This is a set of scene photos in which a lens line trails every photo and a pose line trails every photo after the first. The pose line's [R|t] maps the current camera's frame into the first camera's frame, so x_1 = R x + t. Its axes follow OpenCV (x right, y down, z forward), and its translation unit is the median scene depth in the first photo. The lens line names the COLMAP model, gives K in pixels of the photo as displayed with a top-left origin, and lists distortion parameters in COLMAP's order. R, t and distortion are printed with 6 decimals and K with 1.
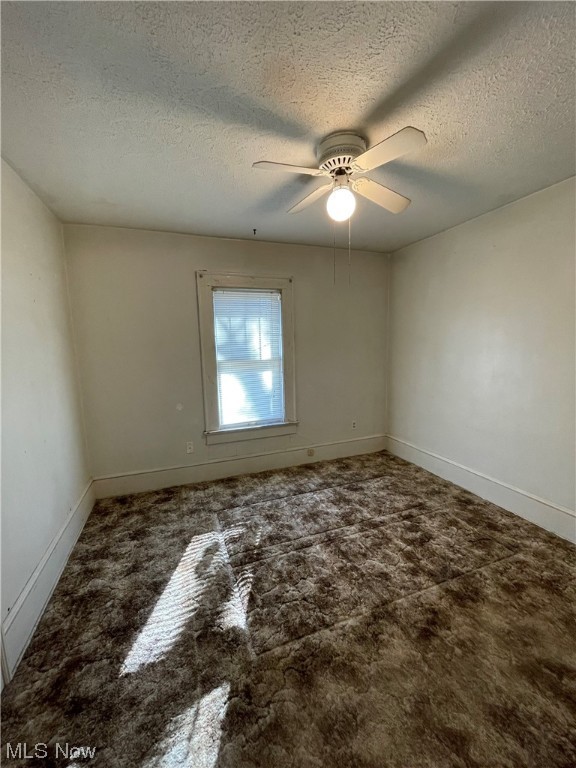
lens RADIAL K [[310.3, 0, 287.6], [0, 310.3, 384.3], [0, 0, 1]] dist [0.002667, 0.000021]
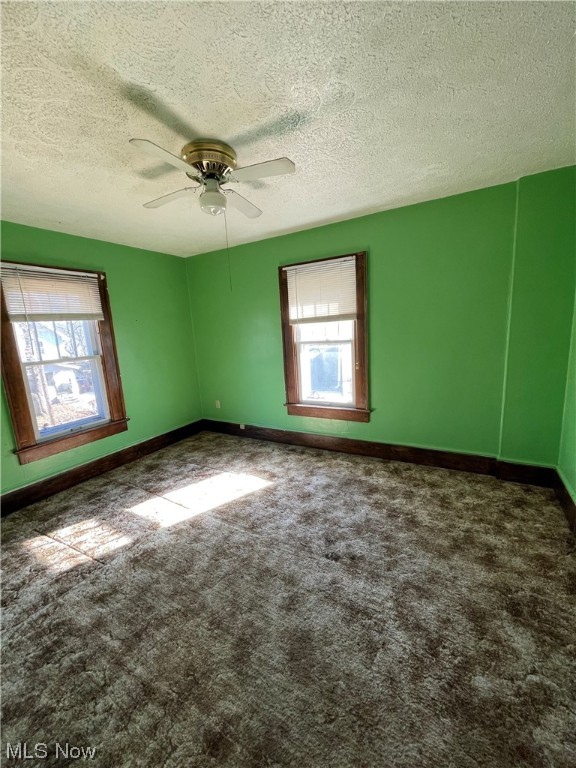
lens RADIAL K [[310.3, 0, 286.3], [0, 310.3, 387.3], [0, 0, 1]] dist [0.002667, 0.000021]
pose [[0.774000, -0.152469, 0.614555, -0.541593], [0.133600, 0.988050, 0.076870, -0.086112], [-0.618931, 0.022608, 0.785120, 0.528395]]
